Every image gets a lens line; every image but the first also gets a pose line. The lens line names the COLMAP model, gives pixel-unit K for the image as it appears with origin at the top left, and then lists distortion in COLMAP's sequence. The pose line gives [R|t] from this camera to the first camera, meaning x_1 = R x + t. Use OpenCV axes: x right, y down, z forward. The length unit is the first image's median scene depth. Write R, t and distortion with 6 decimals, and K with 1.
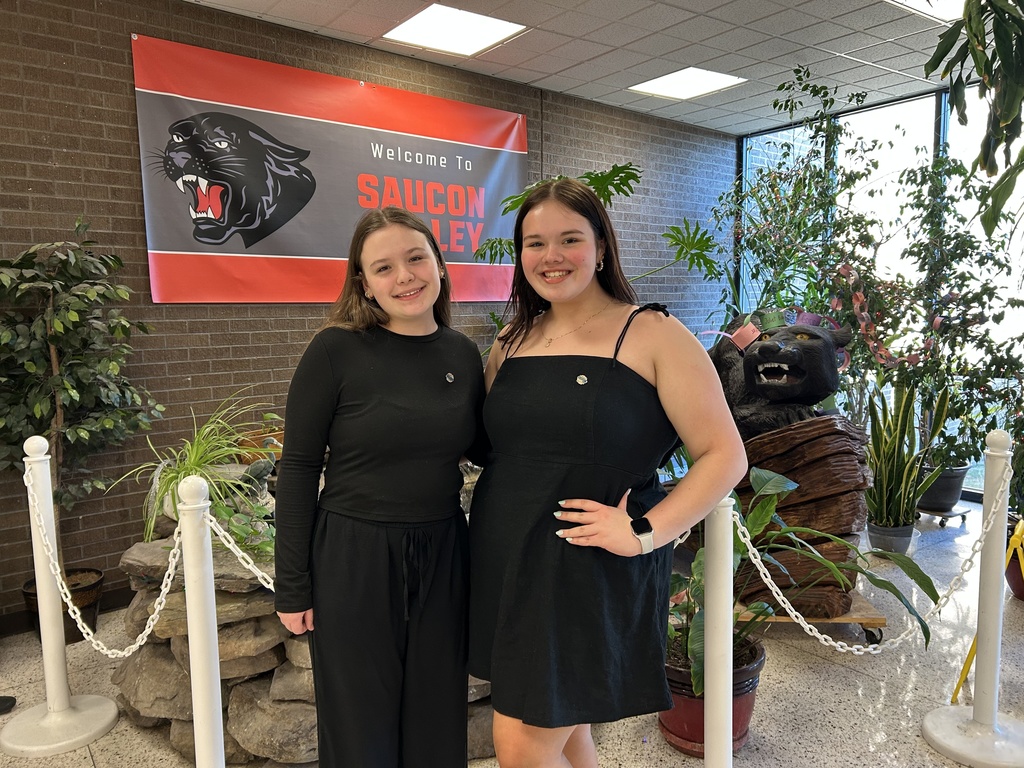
lens RADIAL K [[774.1, 0, 512.0], [0, 774.1, 384.0], [0, 0, 1]] dist [0.049527, -0.059806]
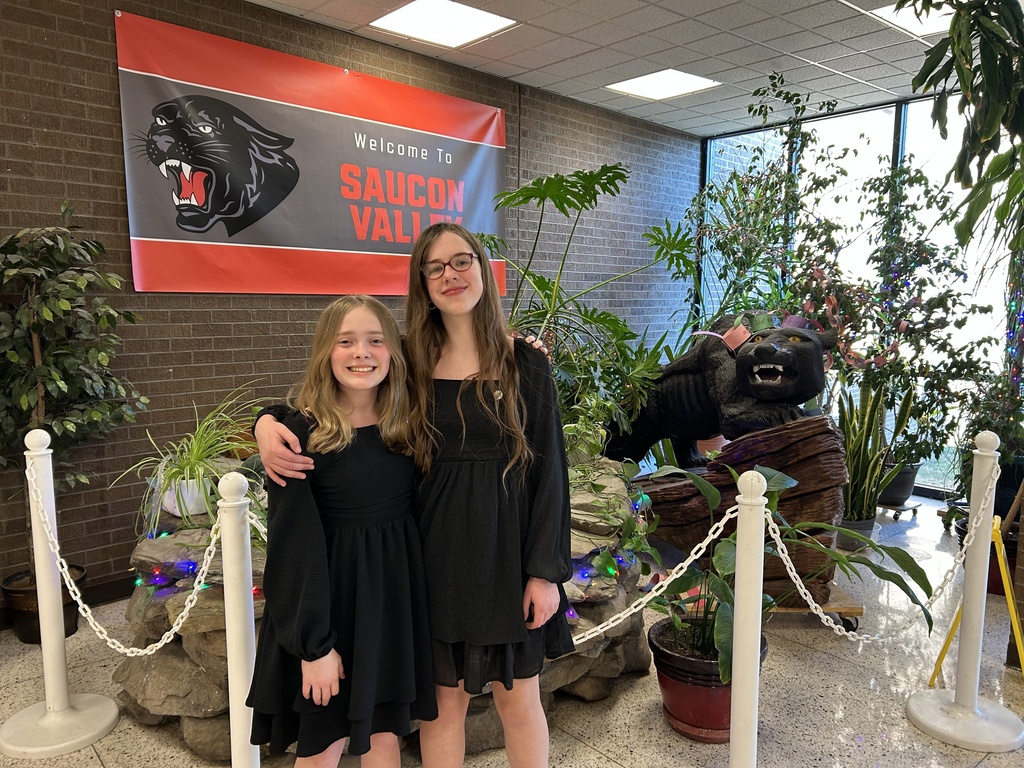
lens RADIAL K [[774.3, 0, 509.1], [0, 774.3, 393.0], [0, 0, 1]] dist [0.052862, -0.063854]
pose [[0.996837, 0.011903, 0.078578, -0.066324], [-0.013600, 0.999685, 0.021096, -0.004233], [-0.078302, -0.022098, 0.996685, -0.005675]]
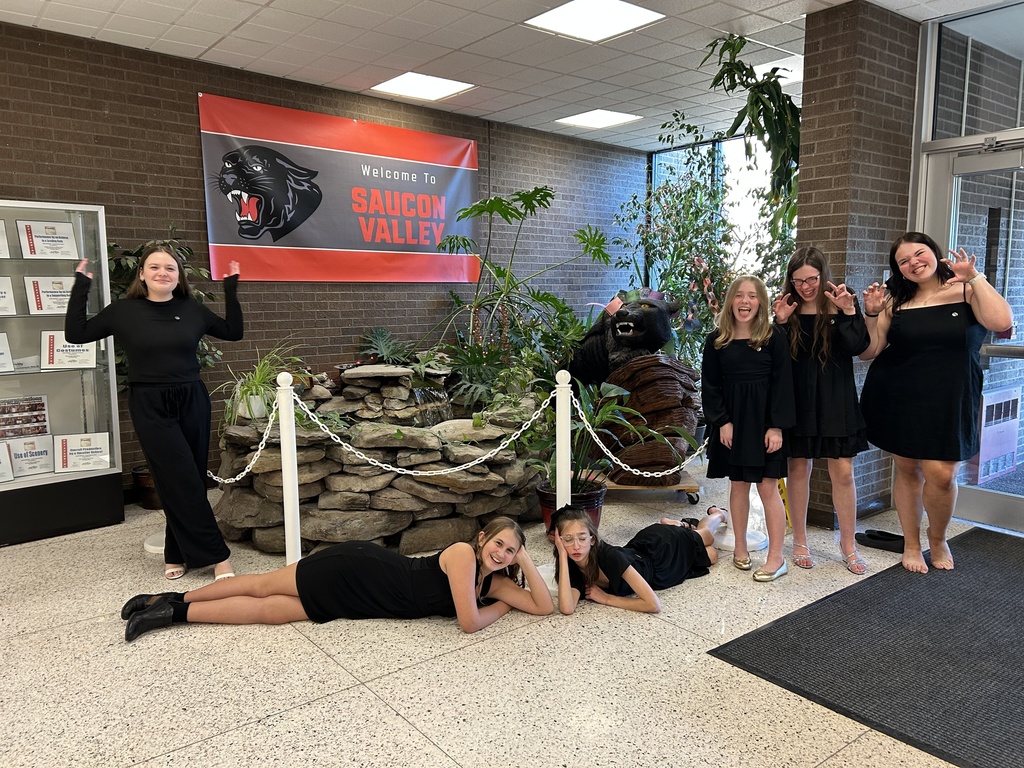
lens RADIAL K [[767.6, 0, 512.0], [0, 767.6, 384.0], [0, 0, 1]] dist [0.088292, -0.150207]
pose [[0.998905, 0.003458, 0.046666, 0.023114], [-0.004490, 0.999747, 0.022027, 0.048909], [-0.046578, -0.022213, 0.998668, -0.419885]]
